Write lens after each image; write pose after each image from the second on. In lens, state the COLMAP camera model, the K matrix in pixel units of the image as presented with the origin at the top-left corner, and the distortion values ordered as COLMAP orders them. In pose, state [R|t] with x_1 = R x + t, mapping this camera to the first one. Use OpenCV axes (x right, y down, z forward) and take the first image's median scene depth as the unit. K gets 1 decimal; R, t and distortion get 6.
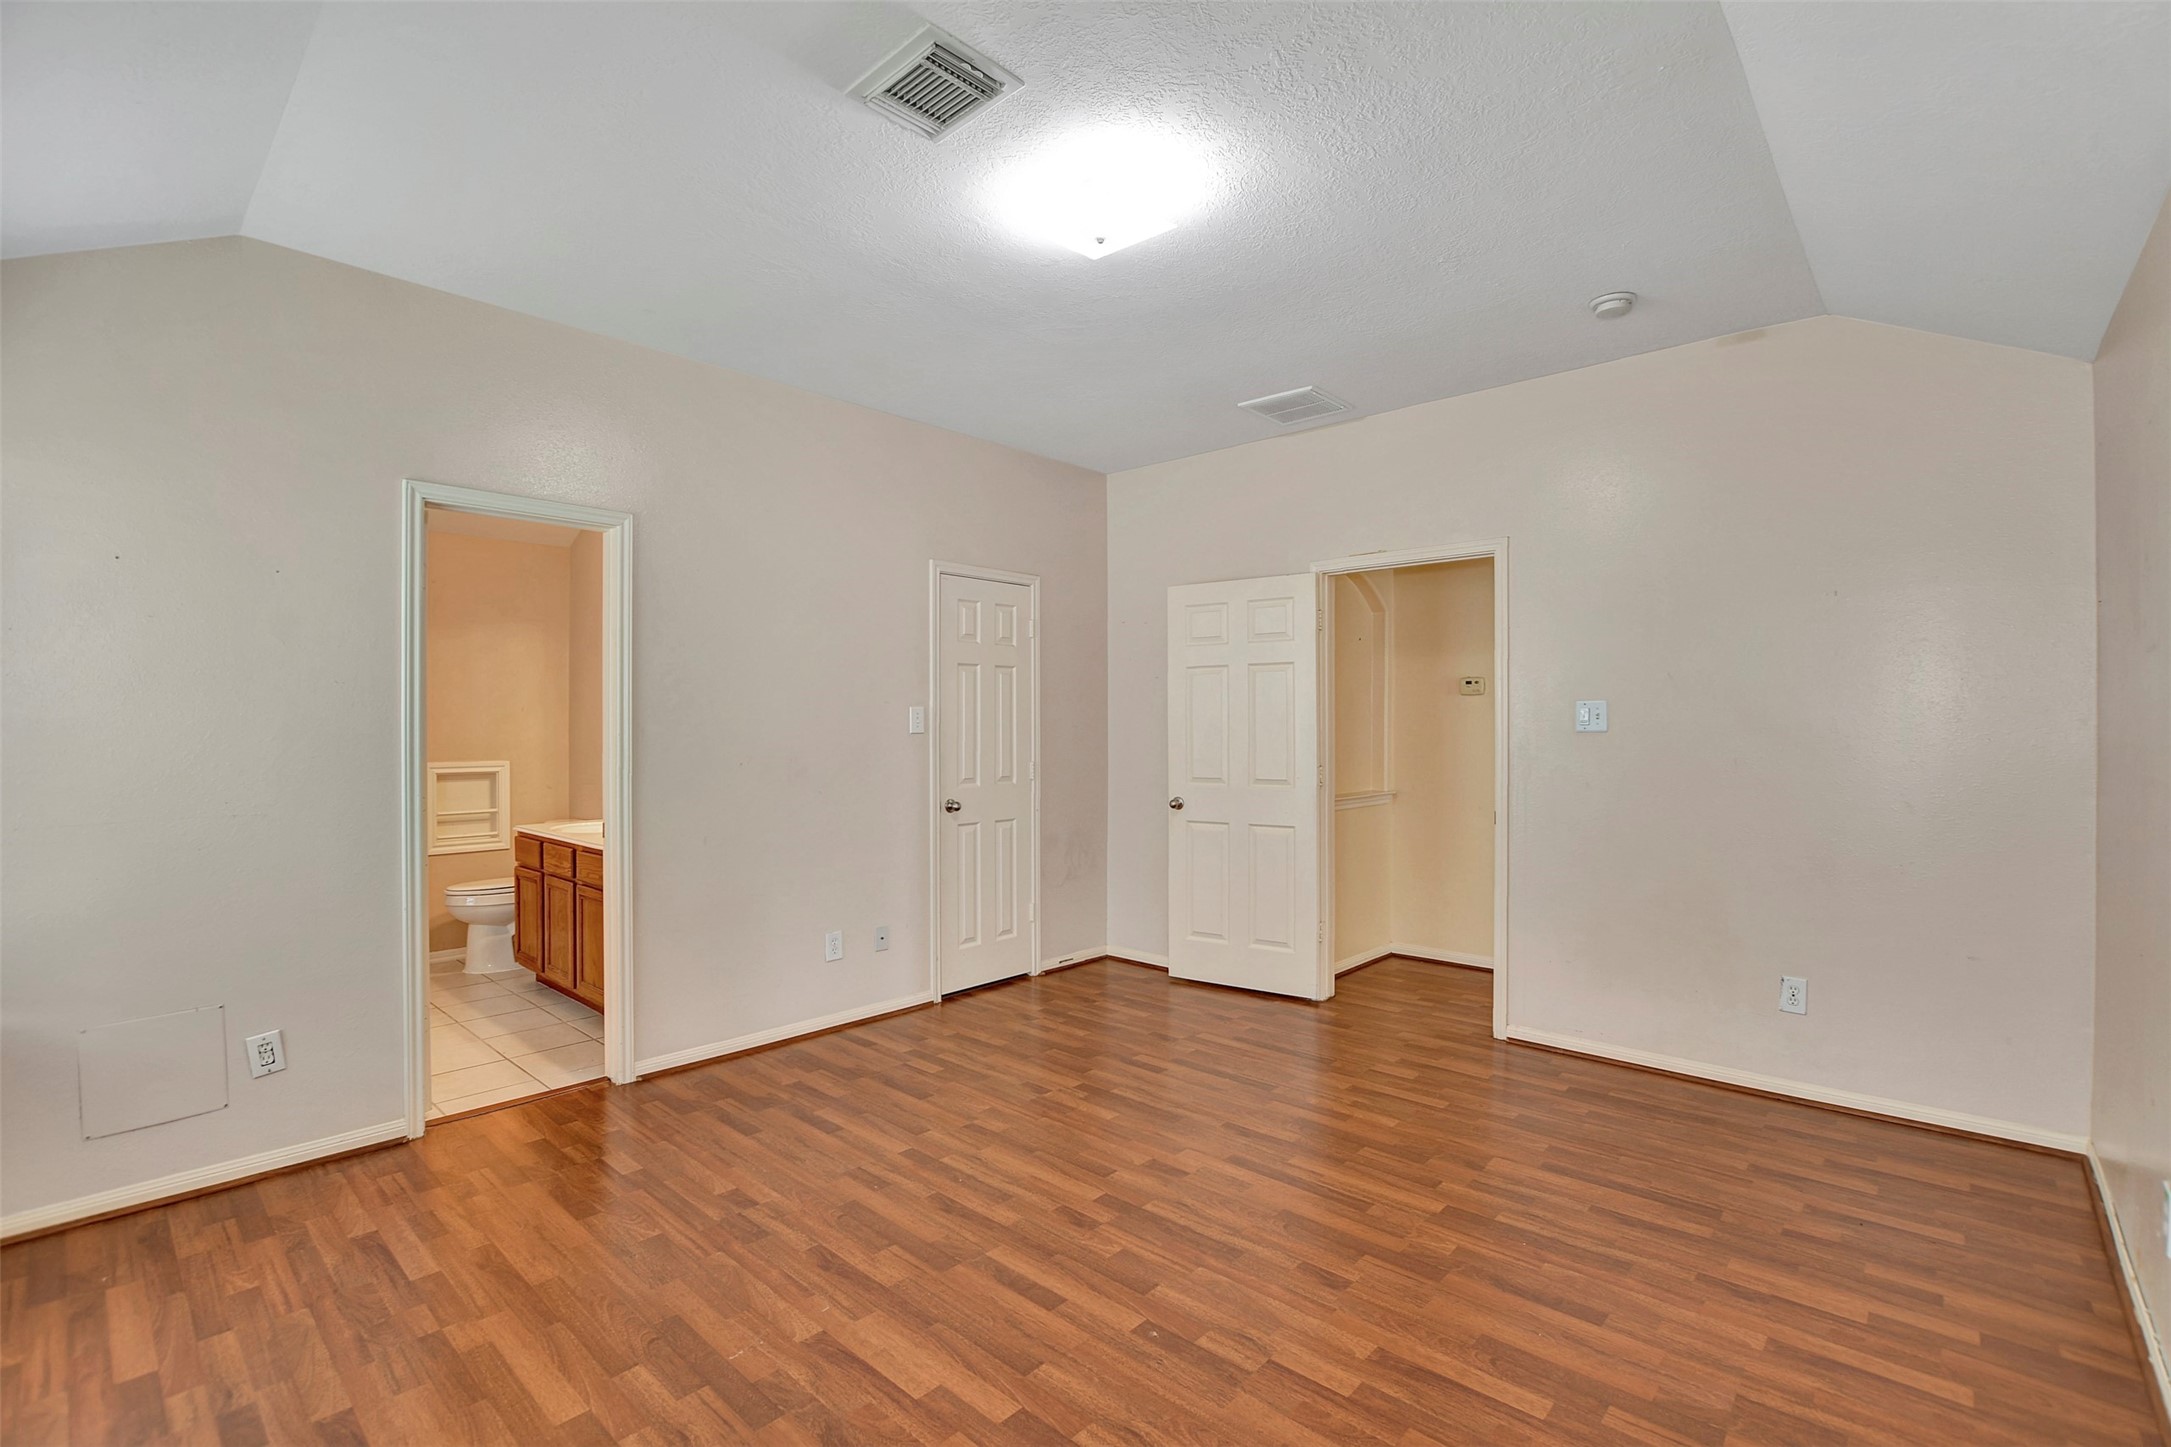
lens RADIAL K [[961.7, 0, 1085.5], [0, 961.7, 723.5], [0, 0, 1]] dist [-0.011234, -0.000198]
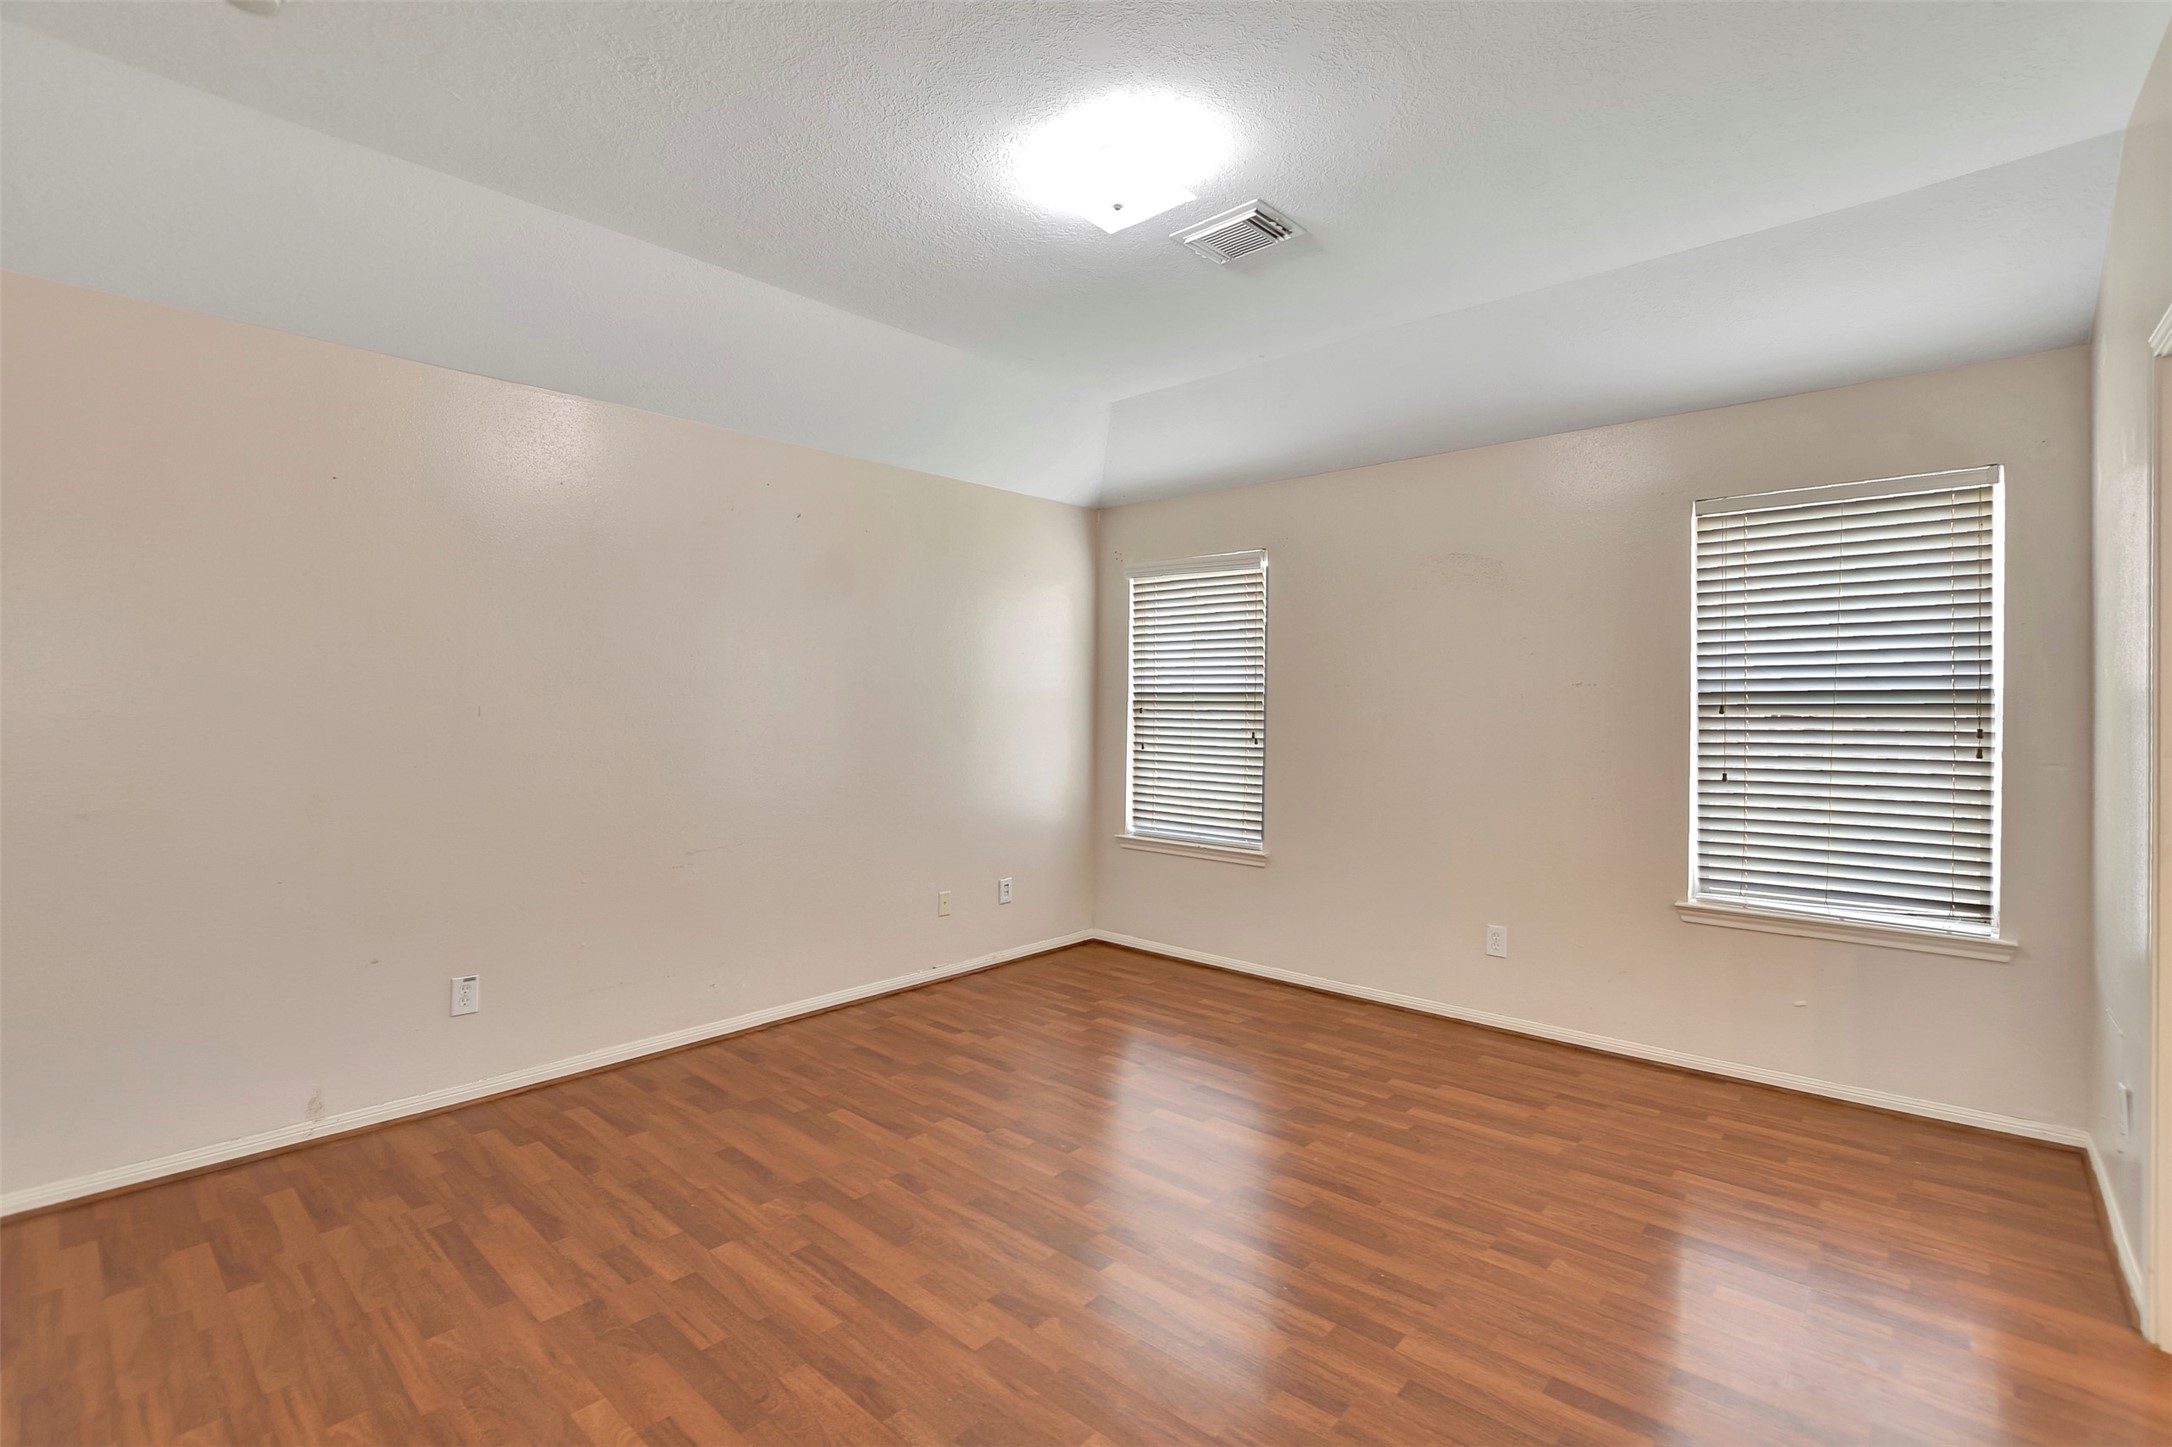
lens RADIAL K [[984.7, 0, 1087.5], [0, 984.7, 746.1], [0, 0, 1]] dist [-0.011884, 0.000324]
pose [[-0.999897, -0.004842, -0.013525, 0.049574], [-0.005372, 0.999210, 0.039380, 0.005099], [0.013324, 0.039449, -0.999133, 2.025197]]
